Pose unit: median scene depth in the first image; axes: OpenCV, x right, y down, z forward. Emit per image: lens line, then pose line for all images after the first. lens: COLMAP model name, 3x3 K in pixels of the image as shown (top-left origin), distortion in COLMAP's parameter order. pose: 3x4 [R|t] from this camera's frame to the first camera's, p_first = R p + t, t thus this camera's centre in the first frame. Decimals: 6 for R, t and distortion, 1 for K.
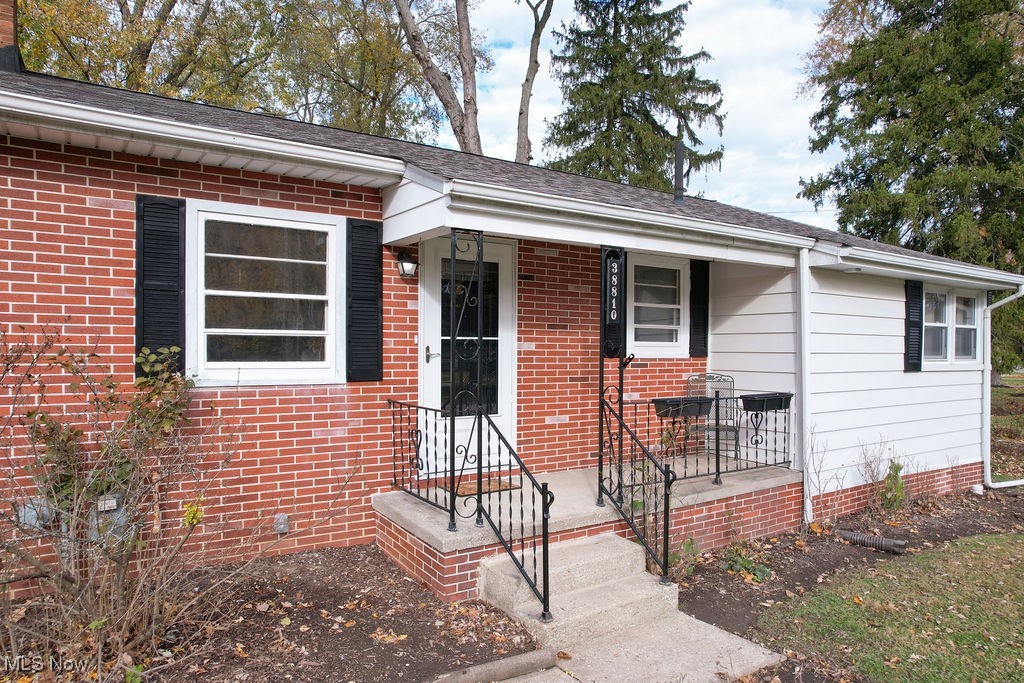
lens RADIAL K [[654.5, 0, 507.0], [0, 654.5, 368.4], [0, 0, 1]] dist [-0.034365, 0.017309]
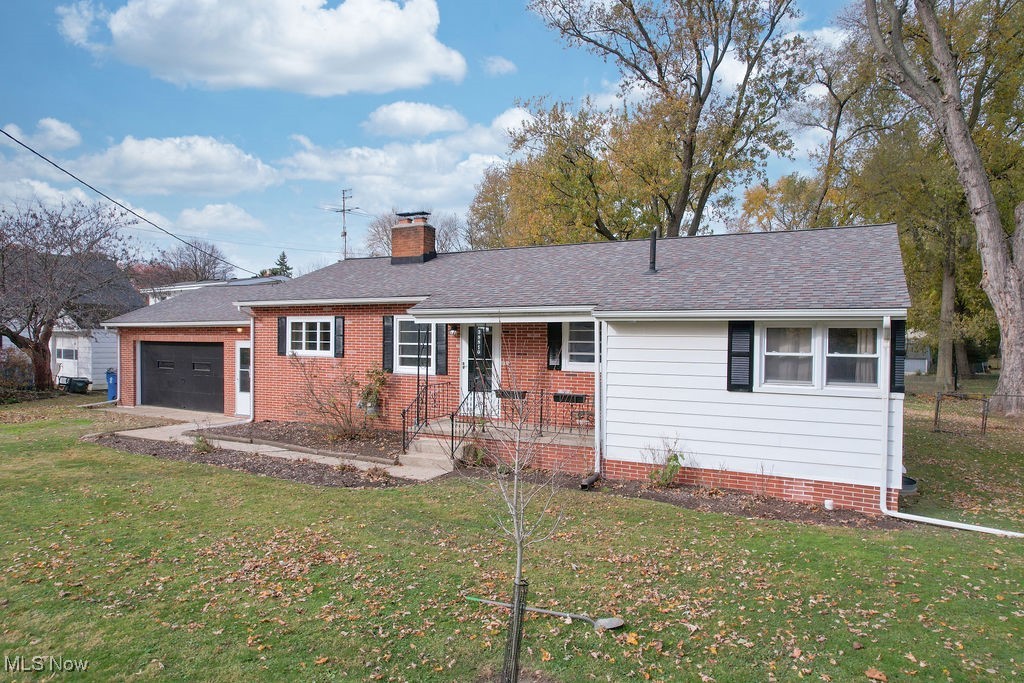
lens RADIAL K [[654.5, 0, 510.7], [0, 654.5, 357.6], [0, 0, 1]] dist [-0.034365, 0.017309]
pose [[0.467962, 0.023566, -0.883434, 1.637340], [-0.033219, 0.999407, 0.009063, -0.061177], [0.883124, 0.025106, 0.468467, -0.004098]]
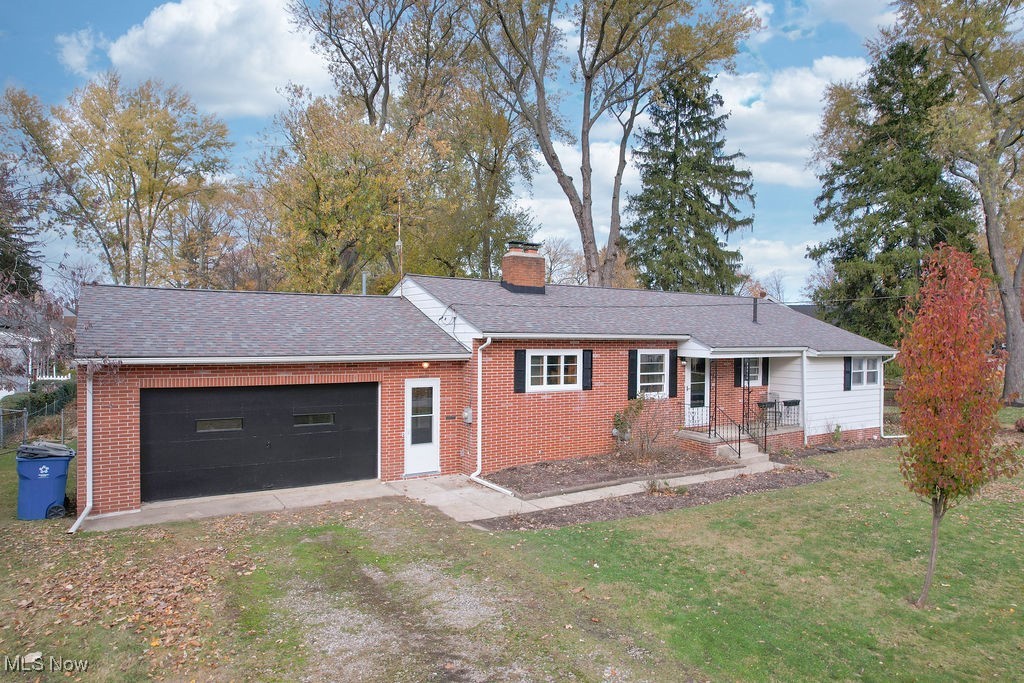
lens RADIAL K [[654.5, 0, 516.7], [0, 654.5, 359.2], [0, 0, 1]] dist [-0.034365, 0.017309]
pose [[0.999998, 0.001616, -0.000769, -0.727639], [-0.001615, 0.999998, 0.001535, -0.129200], [0.000771, -0.001534, 0.999999, -1.681402]]
